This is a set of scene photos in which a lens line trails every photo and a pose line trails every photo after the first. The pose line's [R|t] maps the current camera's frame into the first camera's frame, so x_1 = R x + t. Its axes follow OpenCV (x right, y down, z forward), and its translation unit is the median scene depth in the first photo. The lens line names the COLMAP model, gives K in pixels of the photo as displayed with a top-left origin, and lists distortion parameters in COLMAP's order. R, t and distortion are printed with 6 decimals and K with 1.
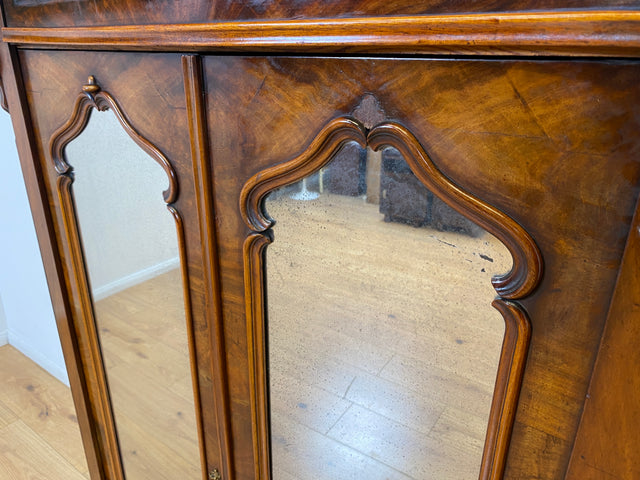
lens RADIAL K [[486.4, 0, 317.5], [0, 486.4, 240.0], [0, 0, 1]] dist [0.033457, -0.034353]
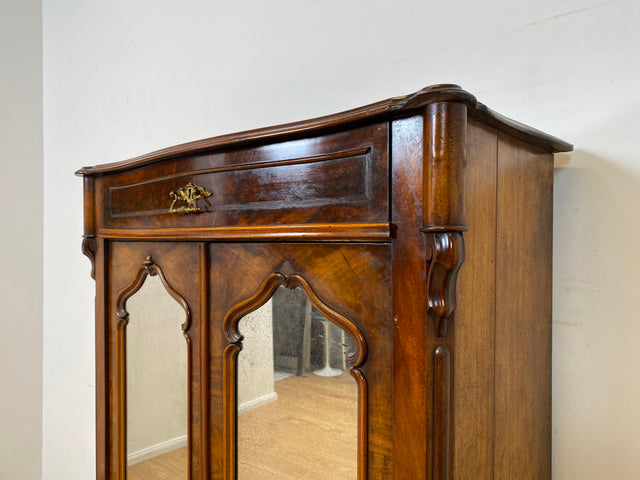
lens RADIAL K [[486.4, 0, 311.0], [0, 486.4, 242.2], [0, 0, 1]] dist [0.033457, -0.034353]
pose [[0.995577, -0.007474, -0.093652, 0.298669], [-0.026884, 0.932486, -0.360203, 0.253554], [0.090021, 0.361128, 0.928161, -0.628554]]
